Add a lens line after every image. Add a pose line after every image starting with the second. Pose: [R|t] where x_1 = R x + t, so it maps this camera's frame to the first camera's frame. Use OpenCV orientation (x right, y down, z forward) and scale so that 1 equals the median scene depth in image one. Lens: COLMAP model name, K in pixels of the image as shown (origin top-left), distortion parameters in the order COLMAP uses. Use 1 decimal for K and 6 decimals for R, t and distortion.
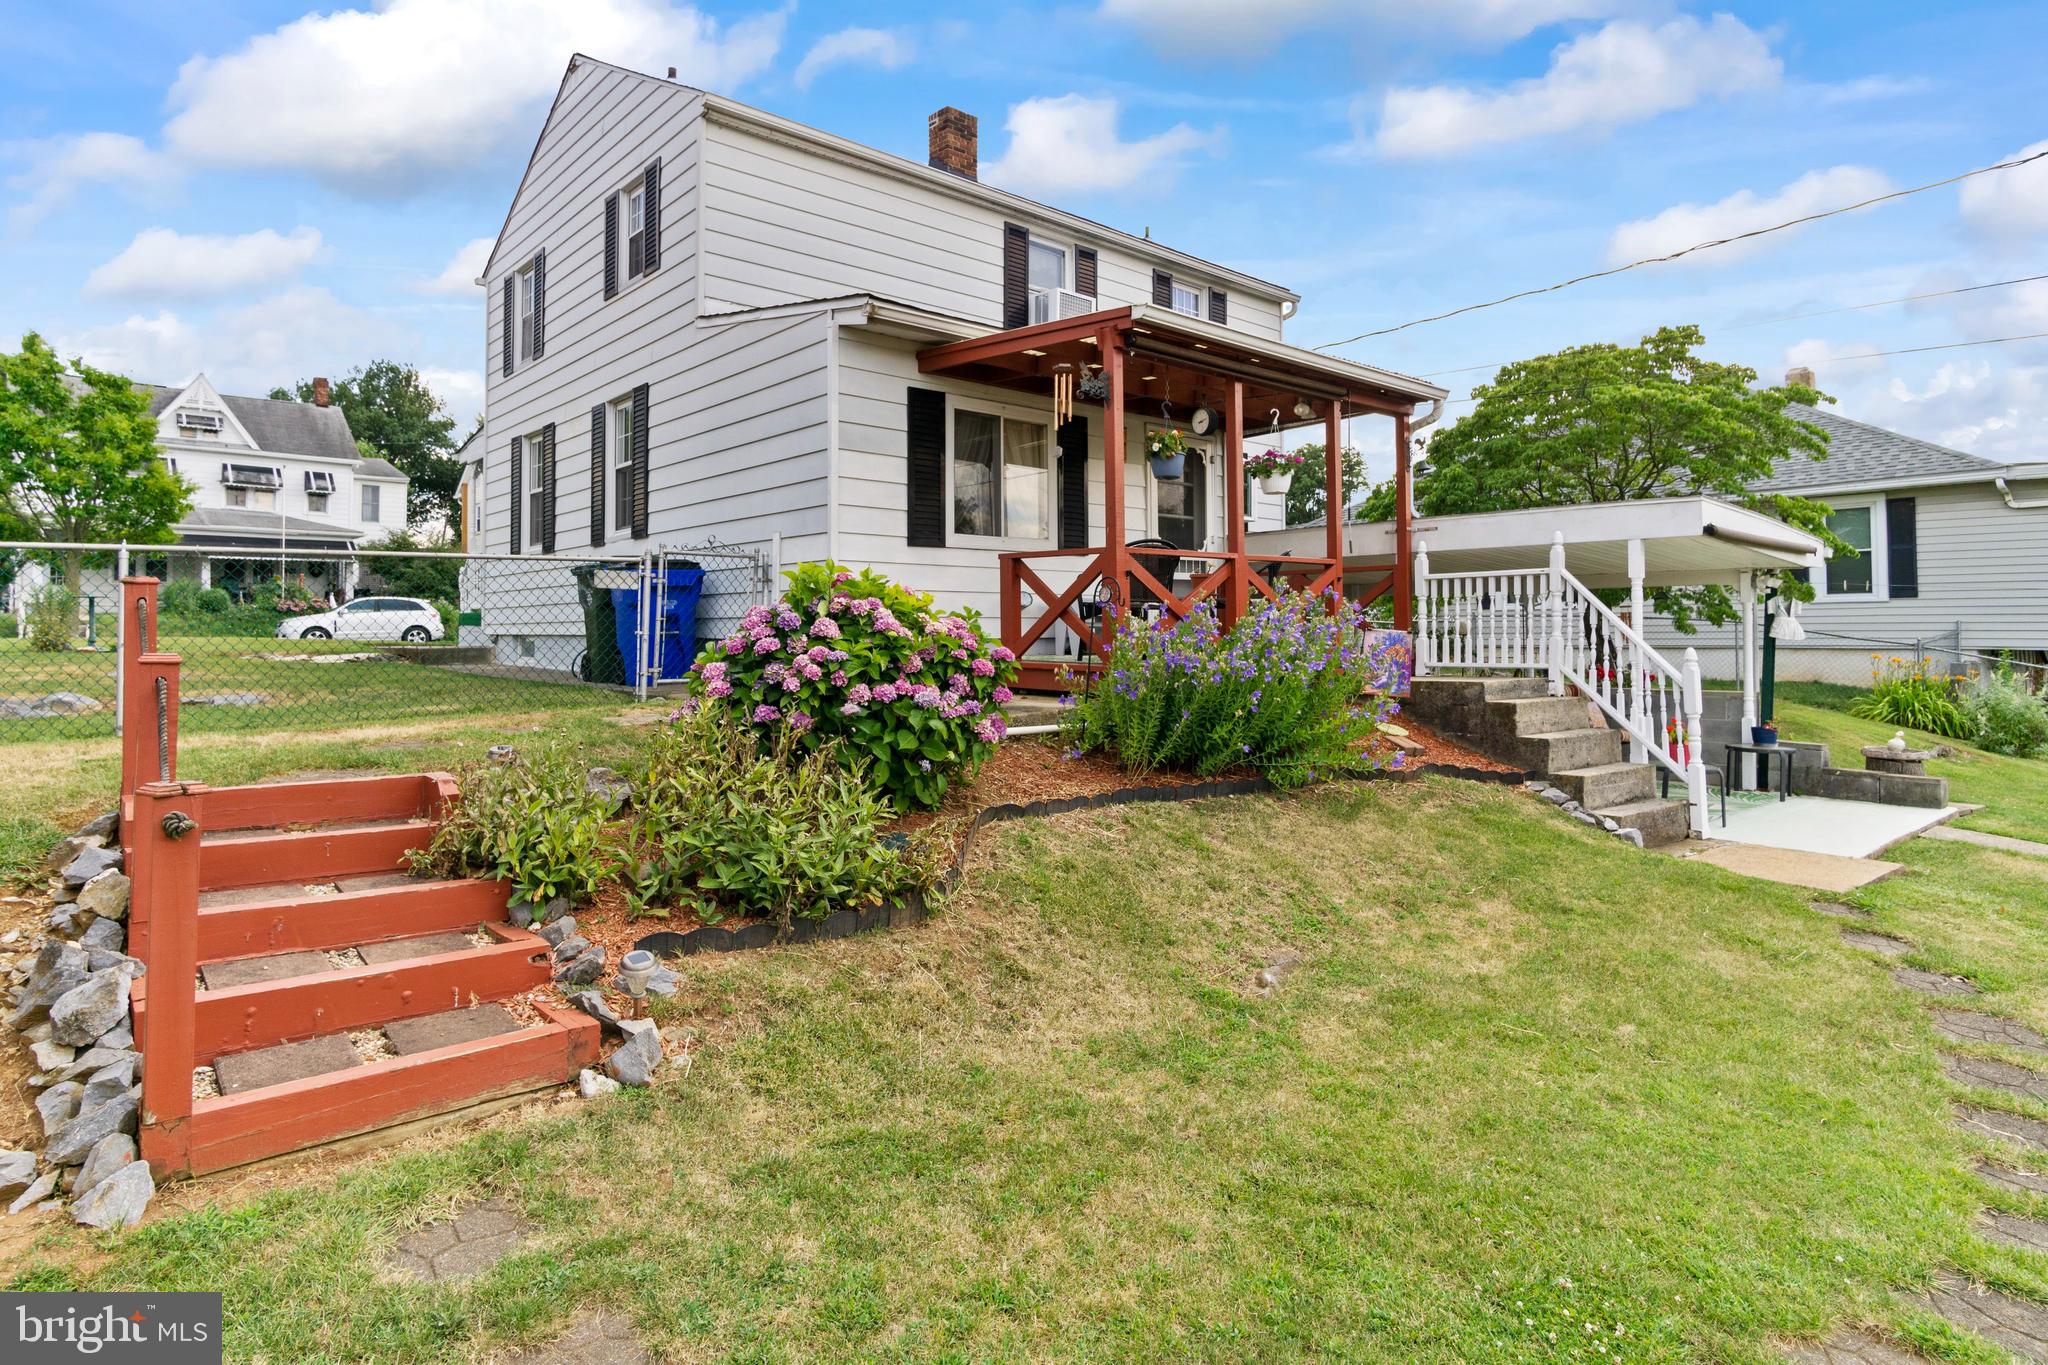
lens RADIAL K [[1110.8, 0, 995.6], [0, 1110.8, 622.6], [0, 0, 1]] dist [-0.007297, 0.002313]
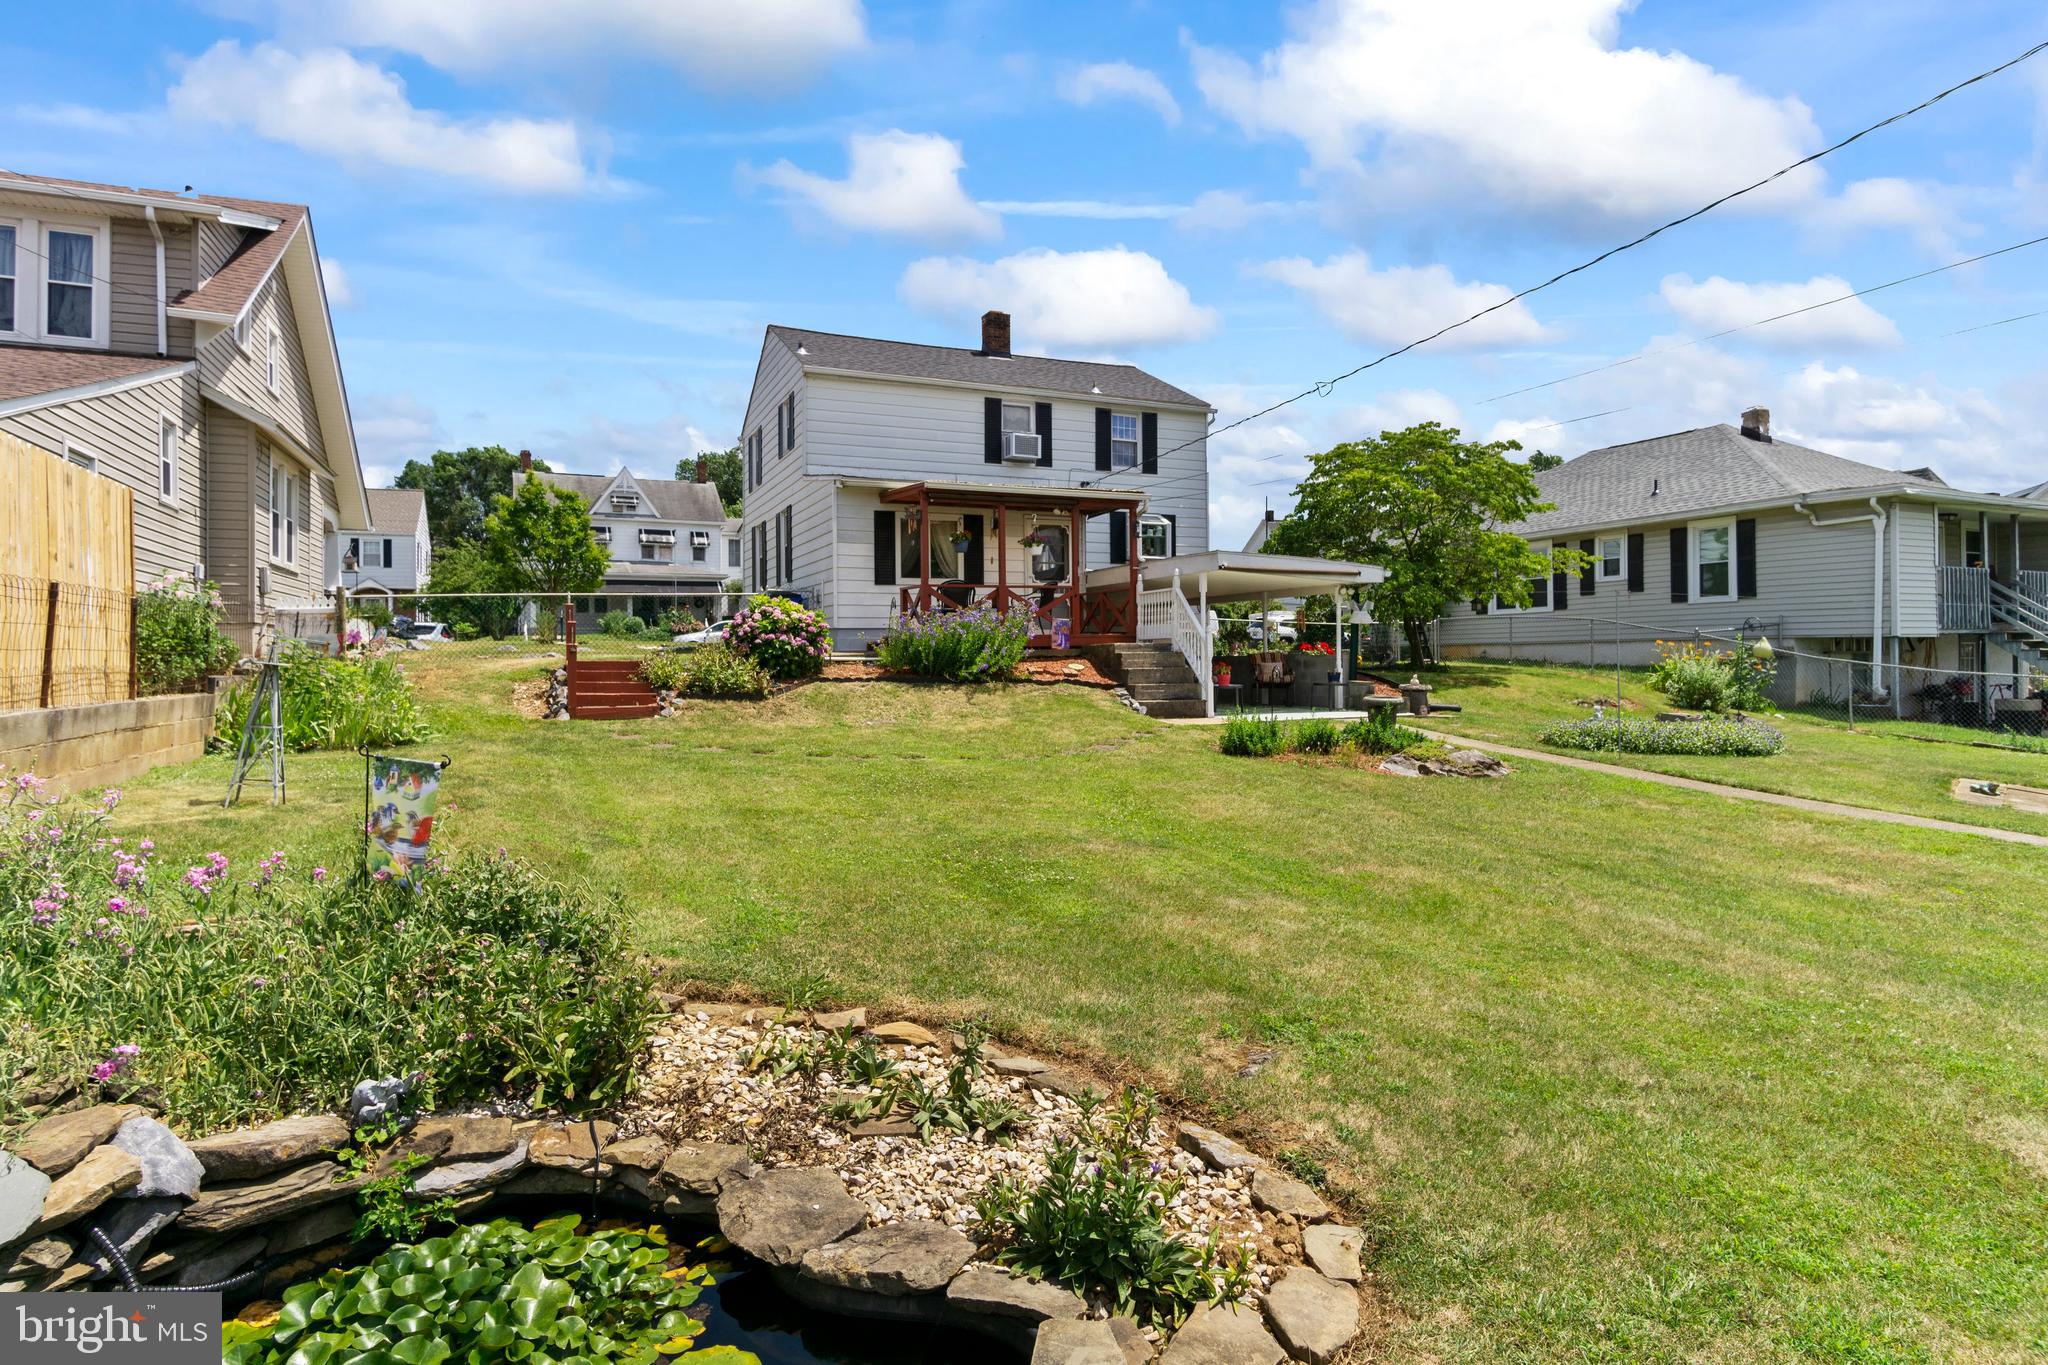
lens RADIAL K [[1110.8, 0, 1017.8], [0, 1110.8, 678.6], [0, 0, 1]] dist [-0.007297, 0.002313]
pose [[0.955604, -0.000756, -0.294654, 0.478883], [0.009648, 0.999541, 0.028725, 0.031189], [0.294497, -0.030293, 0.955172, -0.574177]]
